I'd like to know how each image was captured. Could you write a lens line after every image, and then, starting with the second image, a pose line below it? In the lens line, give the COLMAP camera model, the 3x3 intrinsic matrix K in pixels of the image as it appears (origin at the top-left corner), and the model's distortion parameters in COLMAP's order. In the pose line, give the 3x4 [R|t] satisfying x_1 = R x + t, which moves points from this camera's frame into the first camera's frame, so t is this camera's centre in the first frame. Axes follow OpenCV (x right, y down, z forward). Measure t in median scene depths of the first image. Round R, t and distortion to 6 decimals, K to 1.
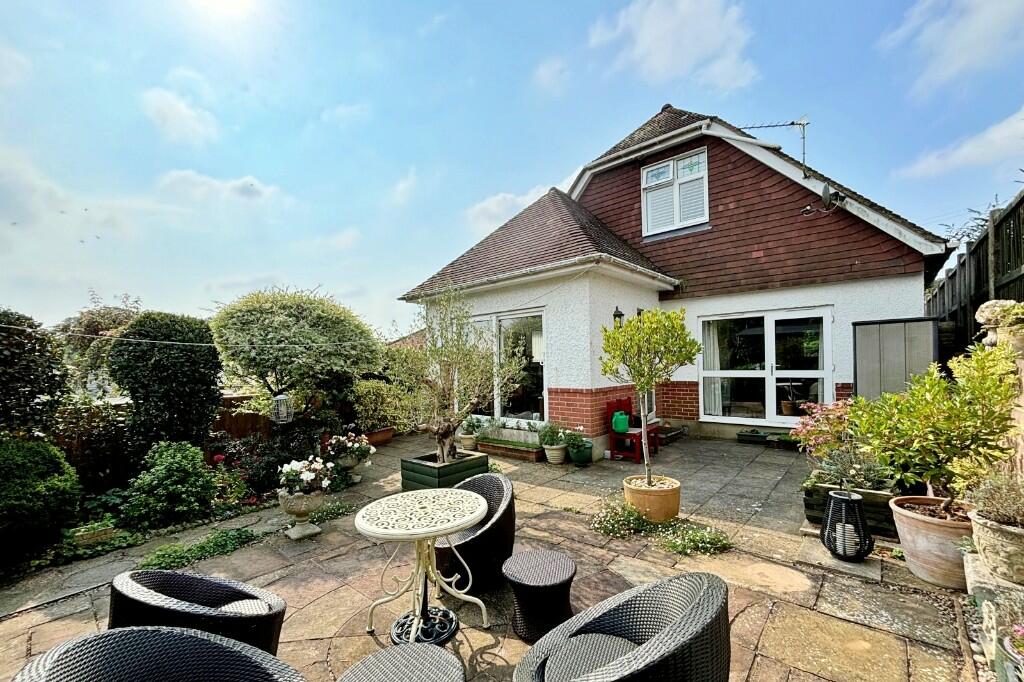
lens RADIAL K [[414.6, 0, 512.5], [0, 414.6, 371.4], [0, 0, 1]] dist [-0.001893, -0.000106]
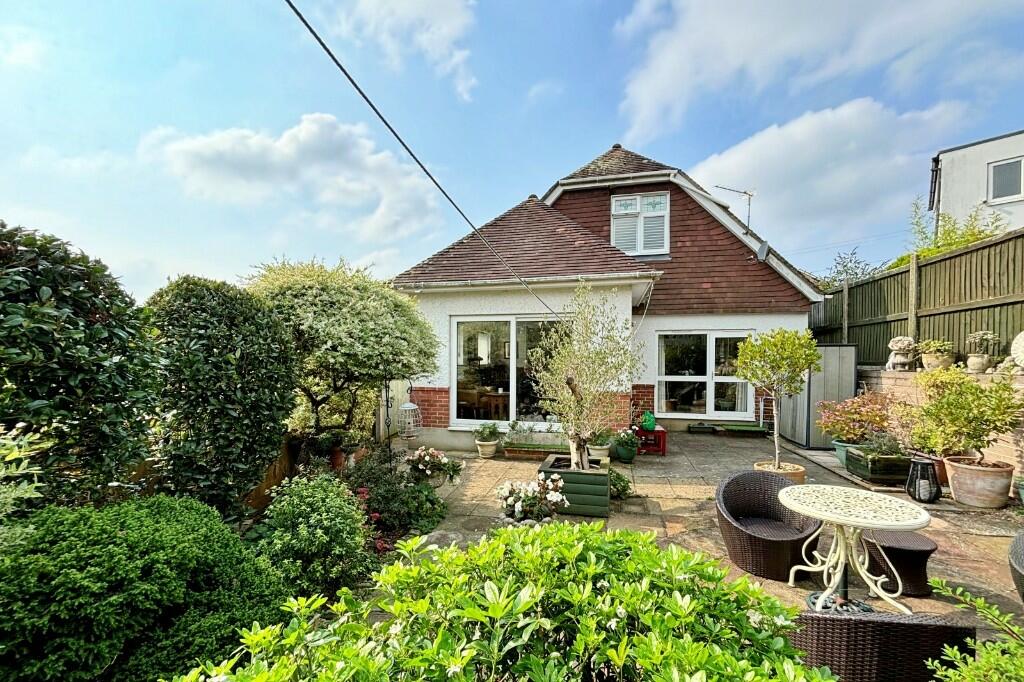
lens RADIAL K [[414.6, 0, 512.5], [0, 414.6, 371.4], [0, 0, 1]] dist [-0.001893, -0.000106]
pose [[0.881670, 0.014959, 0.471630, -0.526698], [-0.013812, 0.999887, -0.005895, -0.001496], [-0.471665, -0.001316, 0.881777, 0.150497]]
